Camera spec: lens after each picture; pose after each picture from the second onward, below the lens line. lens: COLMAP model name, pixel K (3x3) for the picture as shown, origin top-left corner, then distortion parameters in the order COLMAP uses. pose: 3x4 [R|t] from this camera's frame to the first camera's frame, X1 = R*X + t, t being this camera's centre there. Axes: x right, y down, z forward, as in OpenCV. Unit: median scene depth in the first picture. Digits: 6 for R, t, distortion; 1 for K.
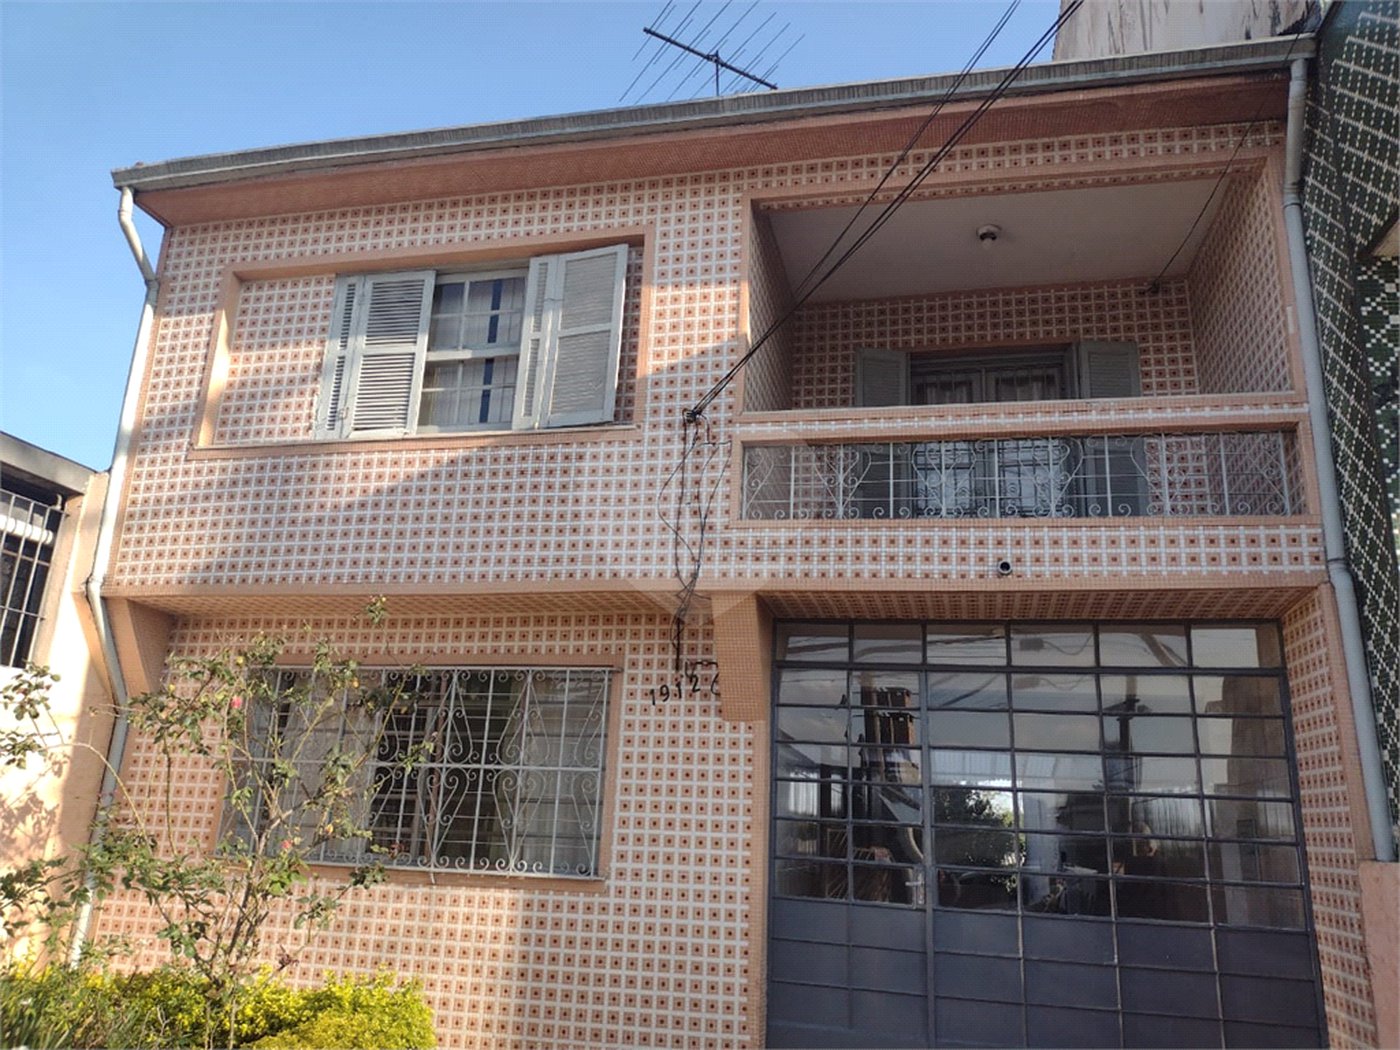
lens RADIAL K [[1047.6, 0, 703.8], [0, 1047.6, 515.2], [0, 0, 1]] dist [0.065014, -0.076895]
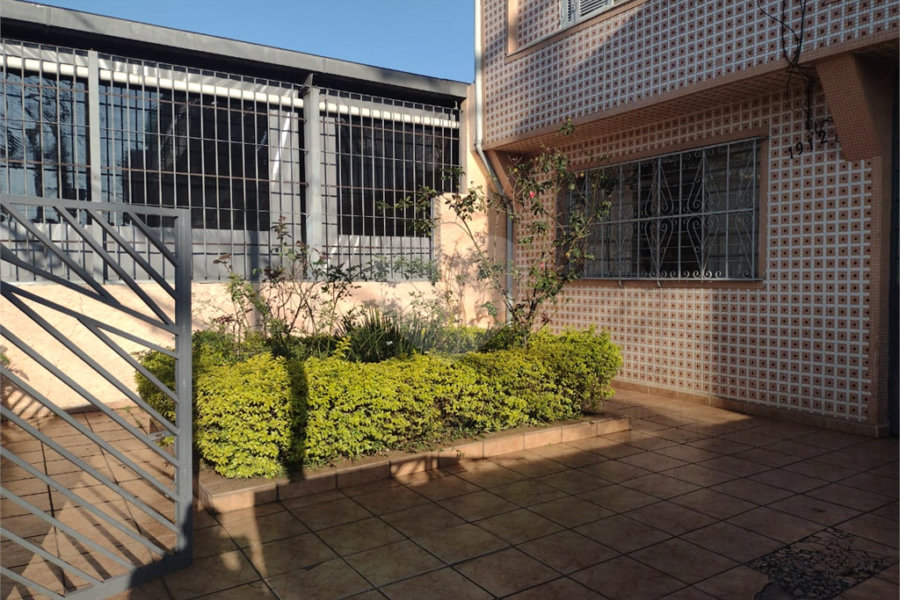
lens RADIAL K [[673.7, 0, 452.8], [0, 673.7, 300.6], [0, 0, 1]] dist [0.061914, -0.079177]
pose [[0.723474, -0.020763, -0.690040, 0.236323], [0.230914, 0.949252, 0.213541, 0.065050], [0.650588, -0.313831, 0.691553, 0.046402]]
